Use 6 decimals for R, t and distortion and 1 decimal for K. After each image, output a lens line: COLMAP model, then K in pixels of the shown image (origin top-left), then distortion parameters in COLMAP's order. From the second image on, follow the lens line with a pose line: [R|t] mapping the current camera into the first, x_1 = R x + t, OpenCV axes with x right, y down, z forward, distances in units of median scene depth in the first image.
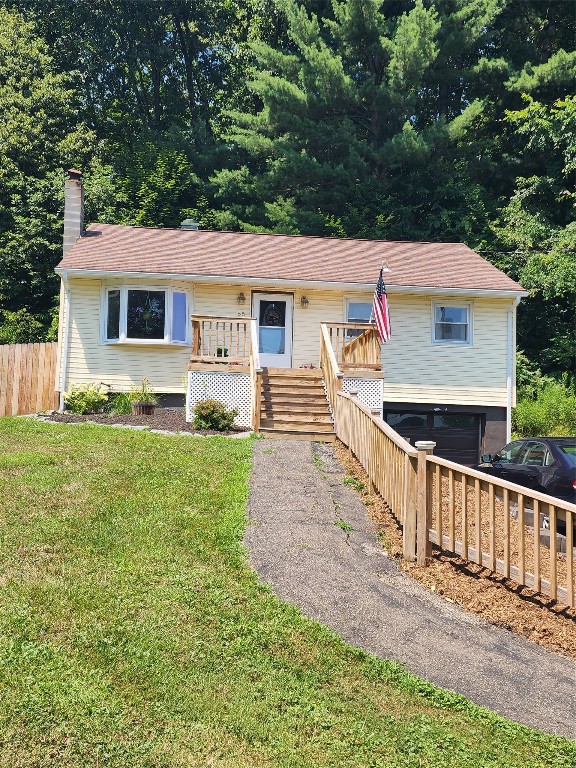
lens RADIAL K [[751.1, 0, 289.9], [0, 751.1, 388.3], [0, 0, 1]] dist [0.122155, -0.163235]
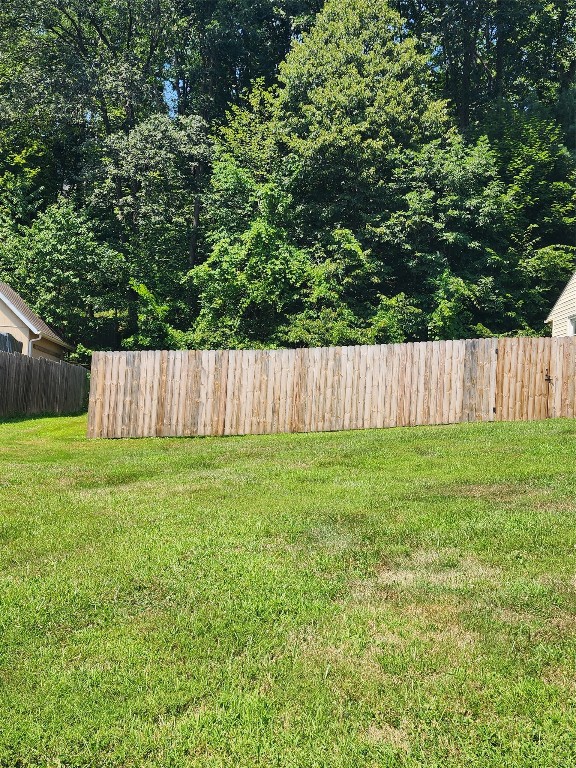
lens RADIAL K [[749.9, 0, 289.3], [0, 749.9, 391.5], [0, 0, 1]] dist [0.158754, -0.305196]
pose [[0.998805, 0.015724, -0.046281, -0.694449], [-0.014523, 0.999552, 0.026181, -0.010756], [0.046672, -0.025478, 0.998585, 0.108291]]
